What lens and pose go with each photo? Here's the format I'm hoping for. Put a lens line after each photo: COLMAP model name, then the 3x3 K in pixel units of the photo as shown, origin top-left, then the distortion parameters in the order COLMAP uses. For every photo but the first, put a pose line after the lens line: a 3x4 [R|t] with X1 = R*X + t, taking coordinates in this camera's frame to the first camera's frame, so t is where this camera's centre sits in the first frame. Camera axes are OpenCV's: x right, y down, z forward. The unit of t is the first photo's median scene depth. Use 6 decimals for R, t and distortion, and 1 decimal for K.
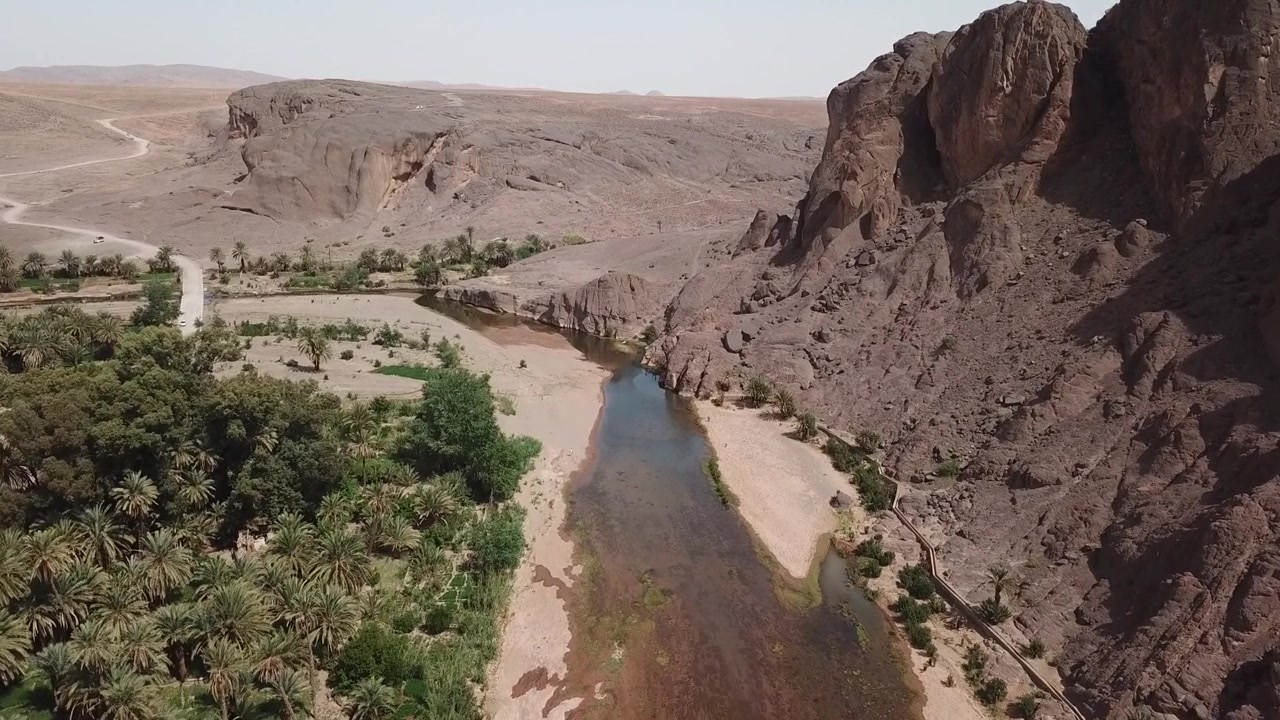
lens RADIAL K [[1012.0, 0, 640.1], [0, 1012.0, 360.4], [0, 0, 1]] dist [0.017824, -0.002144]
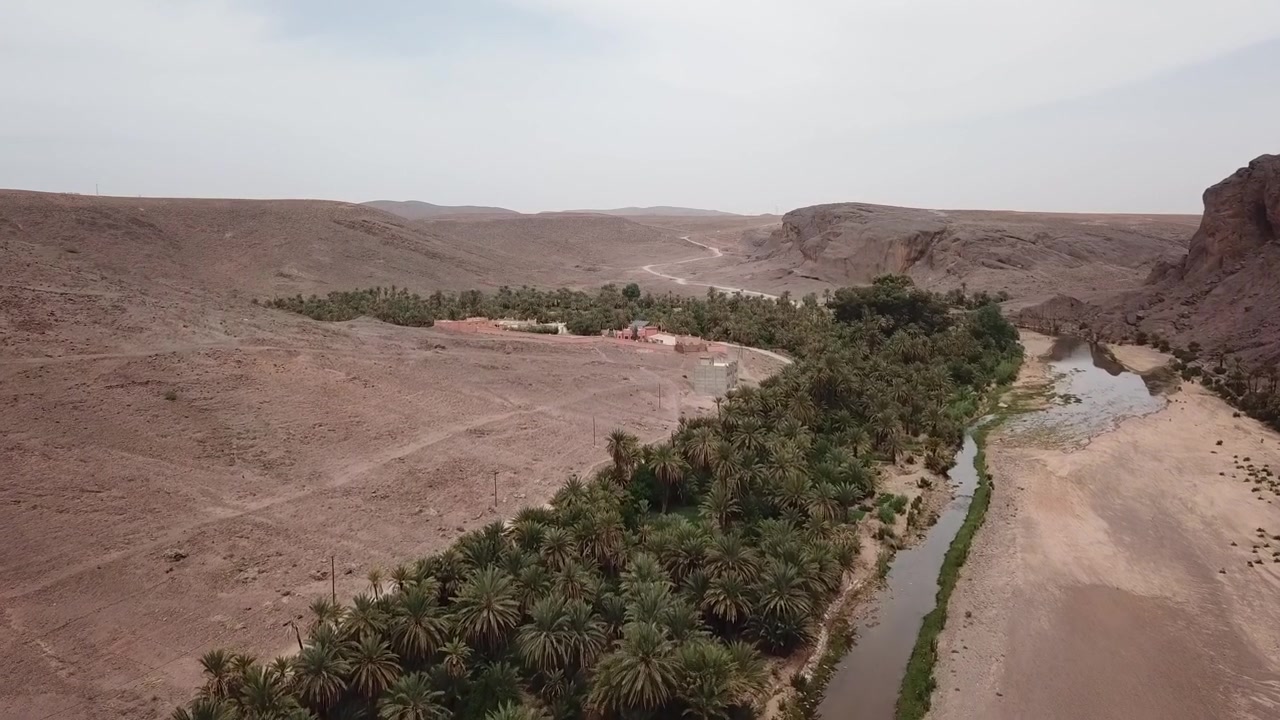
lens RADIAL K [[1012.0, 0, 639.8], [0, 1012.0, 359.3], [0, 0, 1]] dist [0.017824, -0.002144]
pose [[0.916485, 0.034754, -0.398557, 0.005585], [-0.085884, 0.990085, -0.111157, 0.169360], [0.390742, 0.136103, 0.910383, -0.523403]]
